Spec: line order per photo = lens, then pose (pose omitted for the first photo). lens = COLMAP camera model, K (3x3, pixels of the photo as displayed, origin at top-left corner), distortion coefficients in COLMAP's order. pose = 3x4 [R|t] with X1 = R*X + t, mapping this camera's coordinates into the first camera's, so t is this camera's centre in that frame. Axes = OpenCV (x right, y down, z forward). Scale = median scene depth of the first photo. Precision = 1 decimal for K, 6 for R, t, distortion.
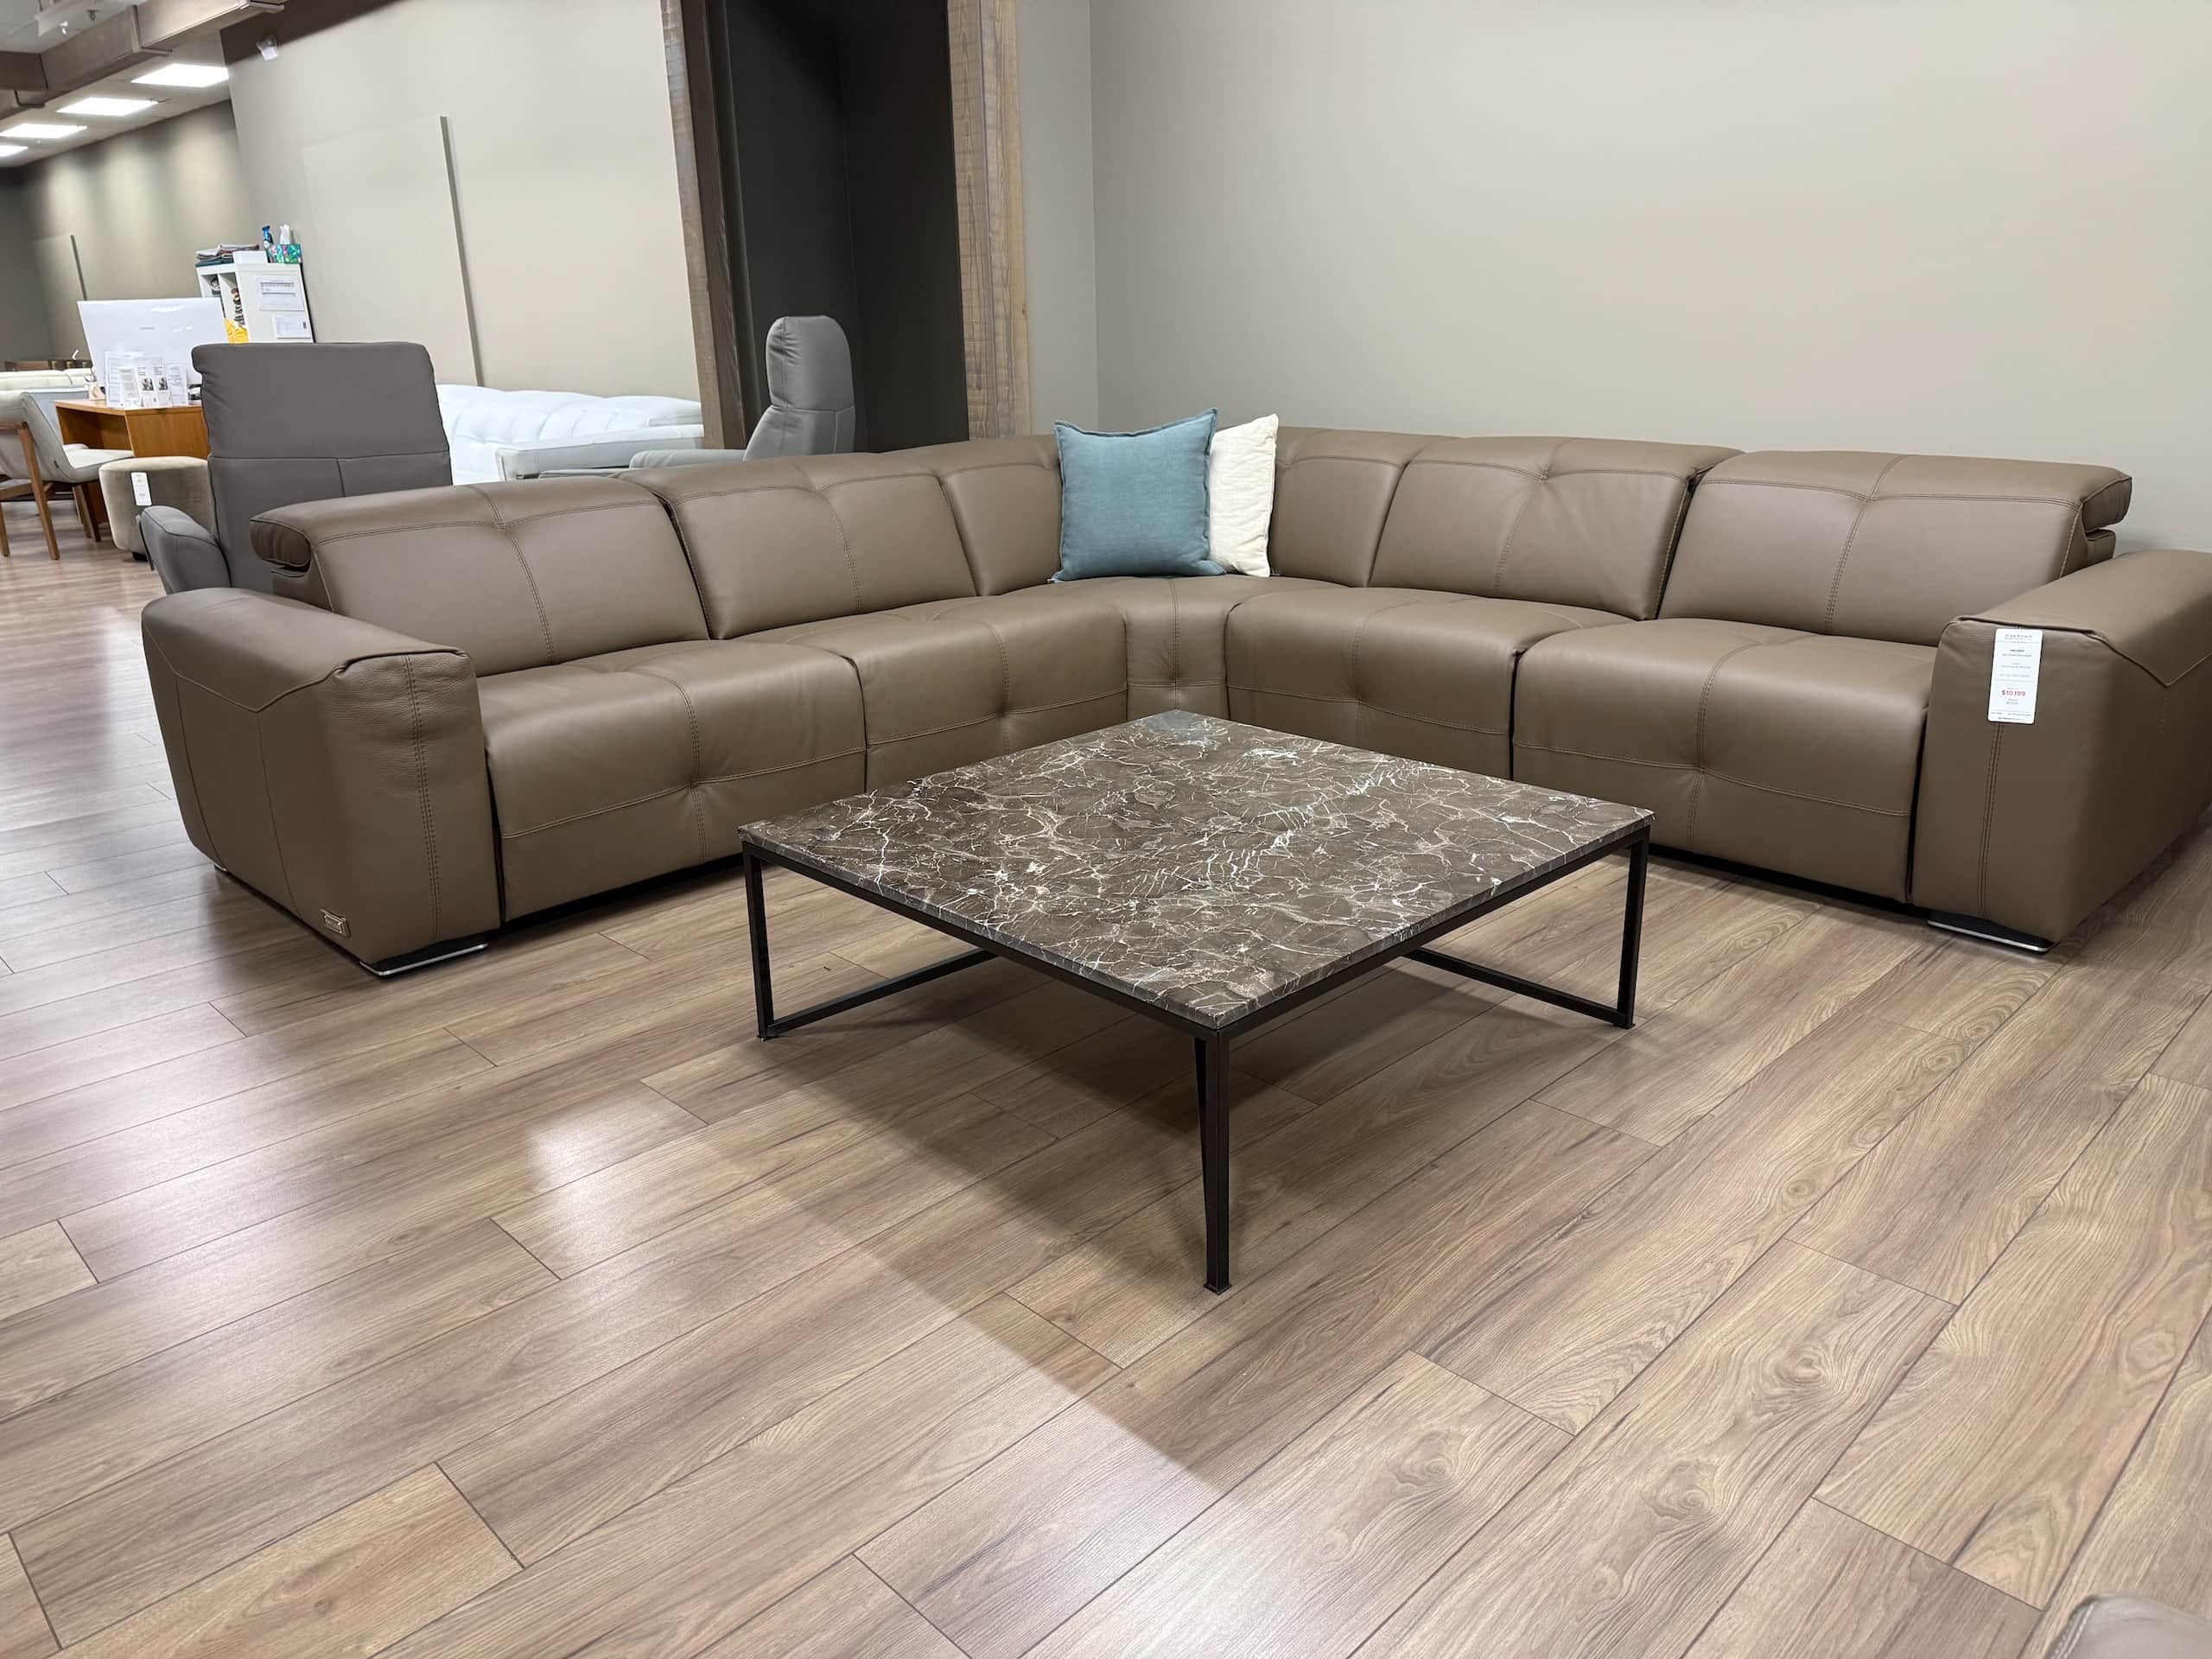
lens RADIAL K [[1562.5, 0, 1103.7], [0, 1562.5, 829.3], [0, 0, 1]] dist [0.028487, -0.010123]
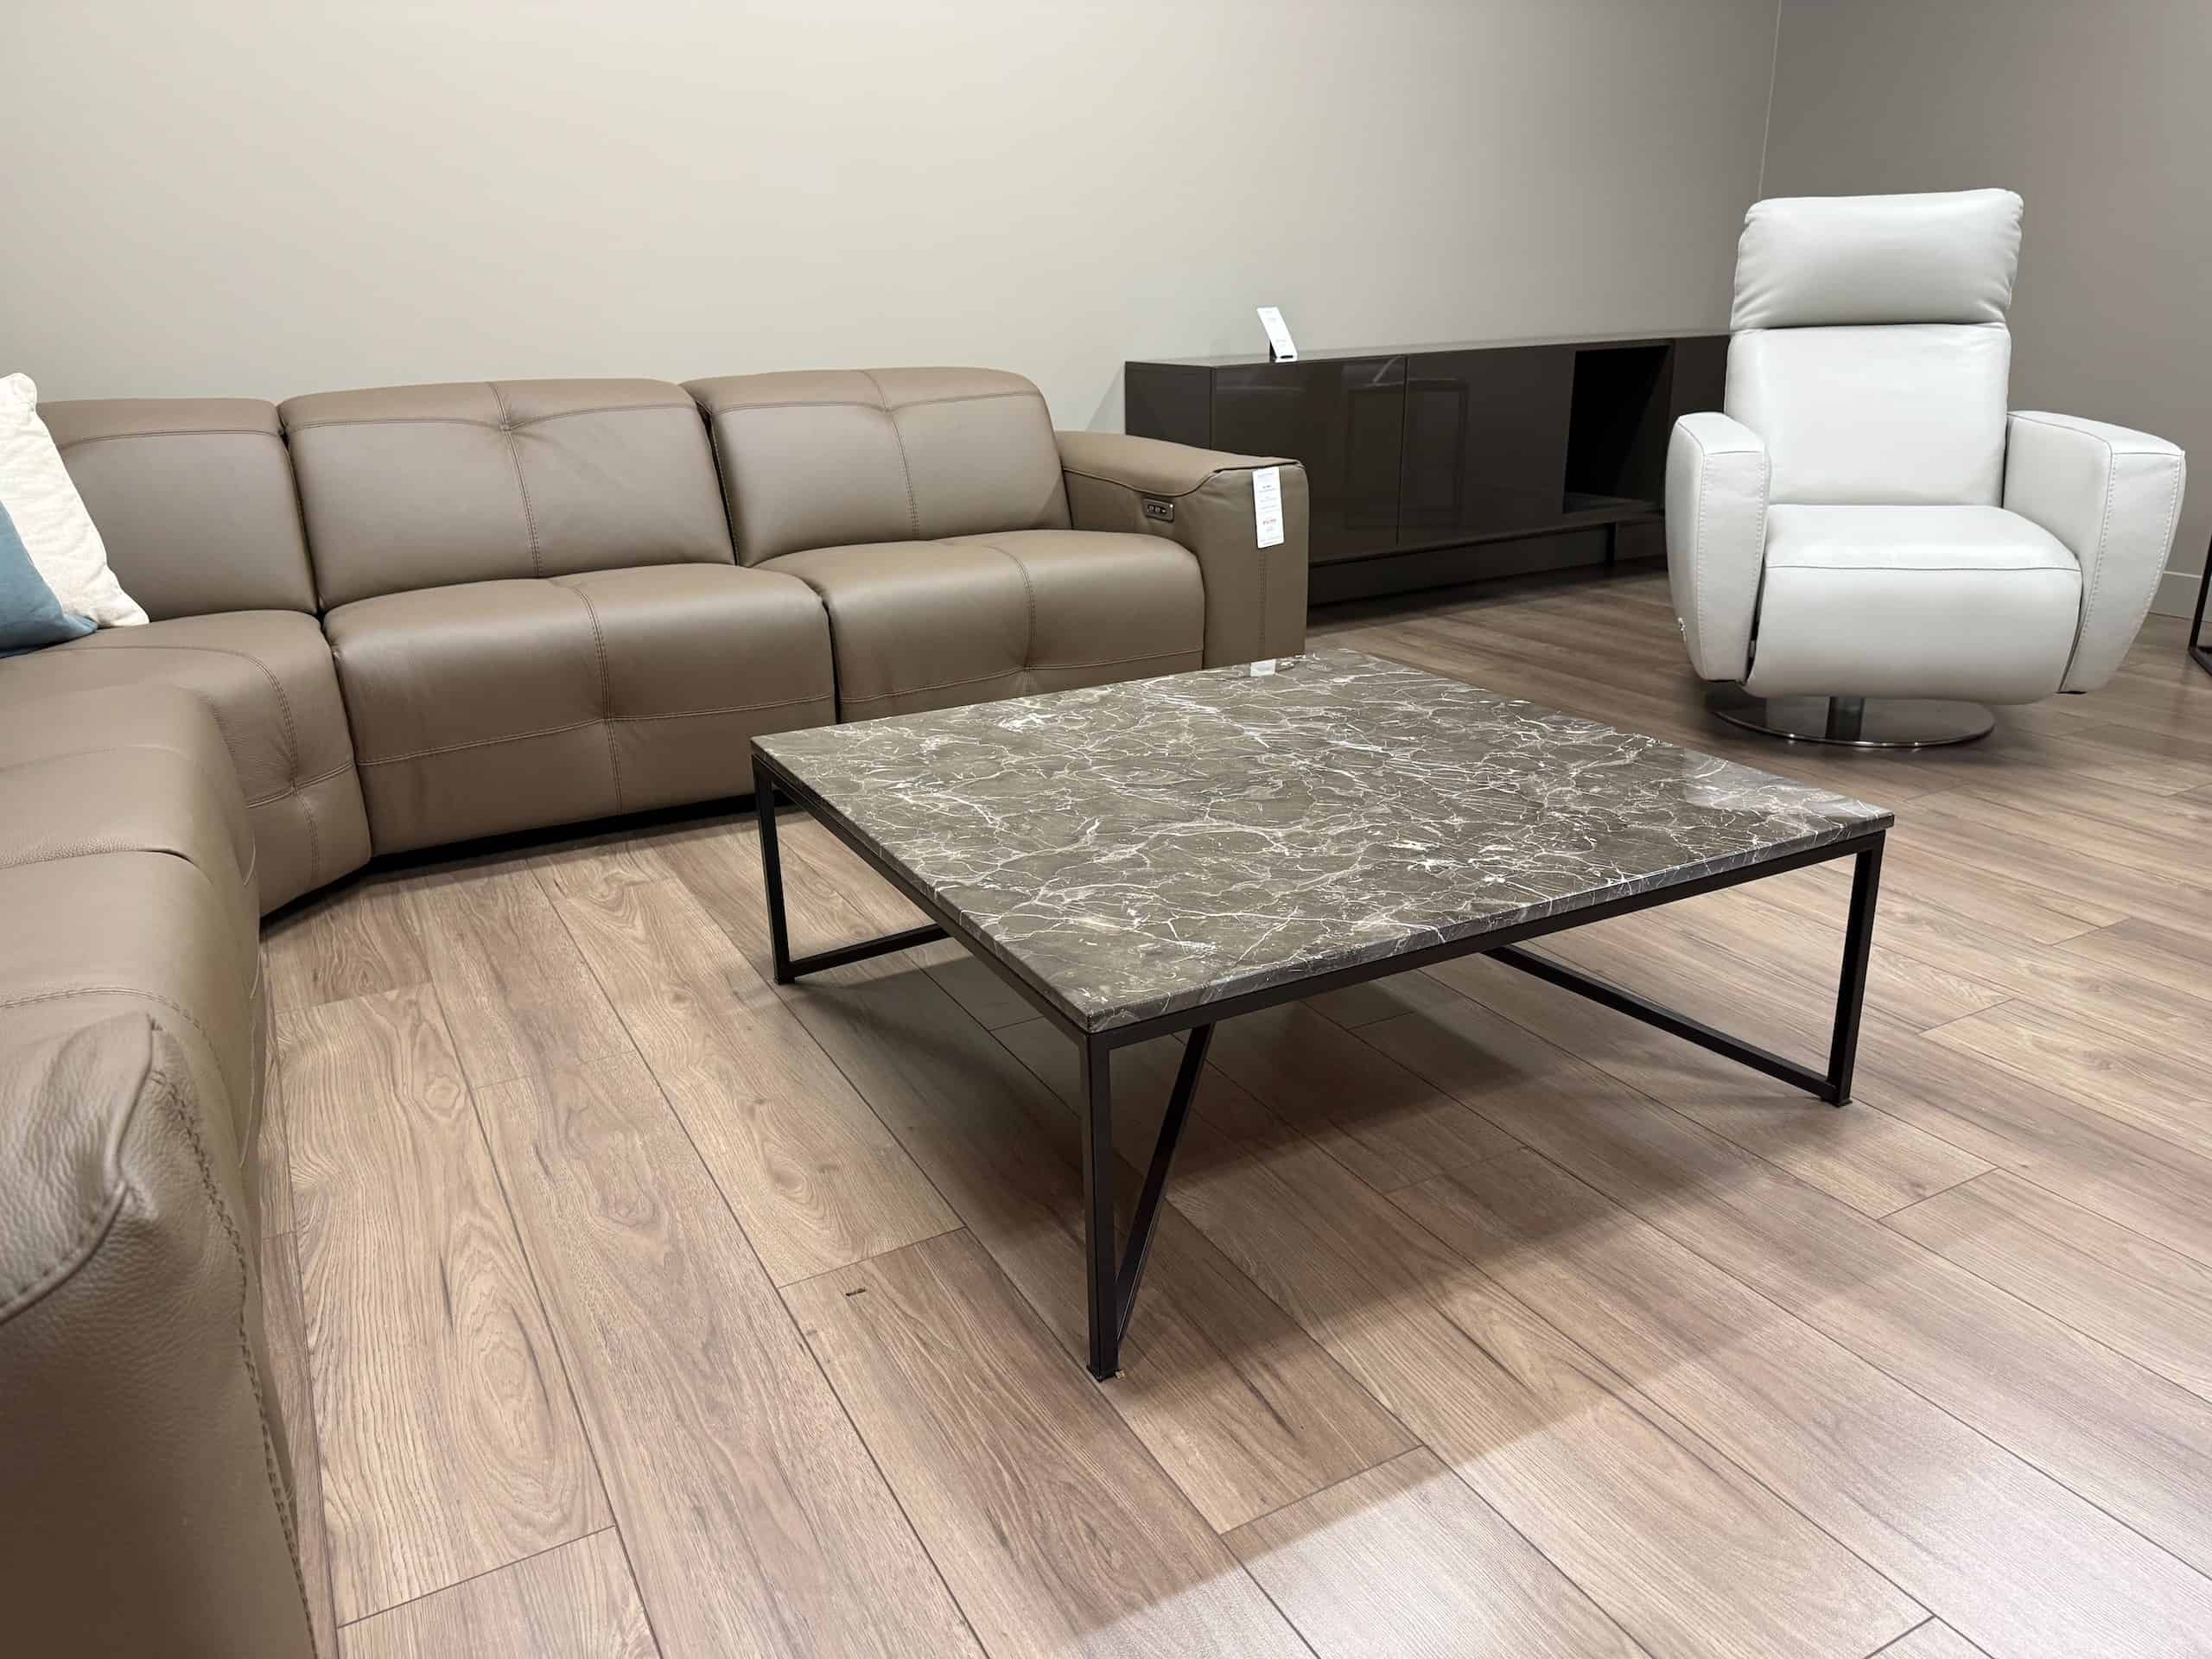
lens RADIAL K [[1562.5, 0, 1109.3], [0, 1562.5, 821.0], [0, 0, 1]] dist [0.028487, -0.010123]
pose [[0.263909, -0.291455, 0.919460, -0.713120], [0.317400, 0.926406, 0.202554, -0.170546], [-0.910829, 0.238380, 0.336995, 0.819957]]
